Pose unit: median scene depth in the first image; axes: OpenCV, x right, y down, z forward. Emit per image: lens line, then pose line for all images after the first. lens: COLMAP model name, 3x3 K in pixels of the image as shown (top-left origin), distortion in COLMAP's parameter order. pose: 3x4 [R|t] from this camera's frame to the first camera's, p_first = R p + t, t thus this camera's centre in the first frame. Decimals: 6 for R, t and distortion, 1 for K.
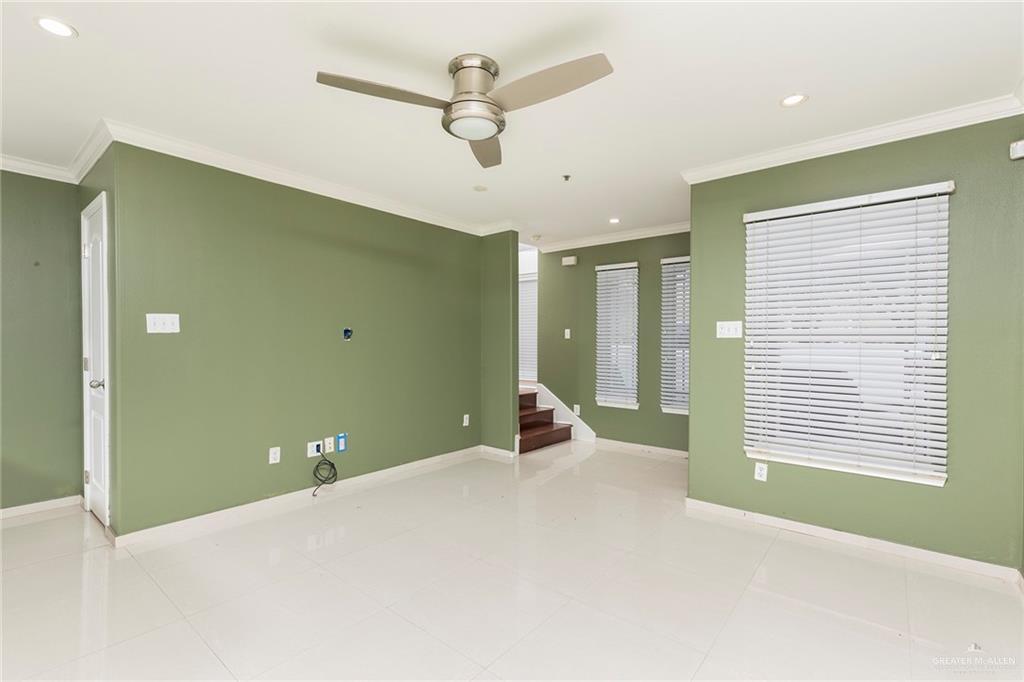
lens RADIAL K [[460.6, 0, 519.2], [0, 460.6, 339.0], [0, 0, 1]] dist [0.003953, 0.000128]
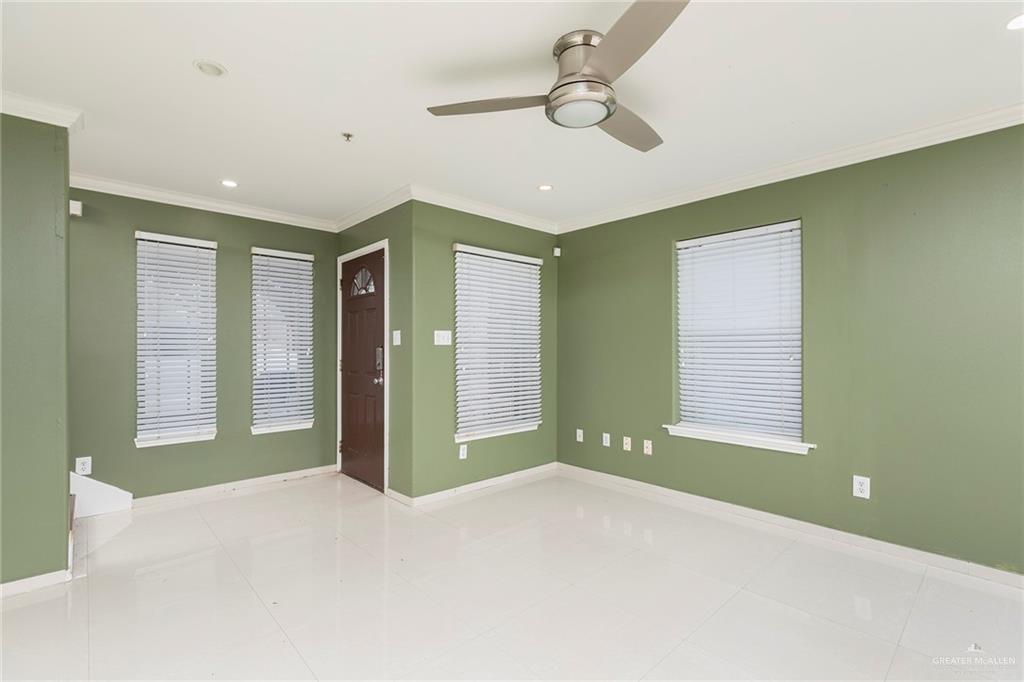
lens RADIAL K [[460.6, 0, 516.7], [0, 460.6, 342.9], [0, 0, 1]] dist [0.003953, 0.000128]
pose [[0.137295, 0.002913, 0.990526, -0.658715], [-0.003284, 0.999992, -0.002486, -0.005075], [-0.990525, -0.002911, 0.137303, 0.648610]]
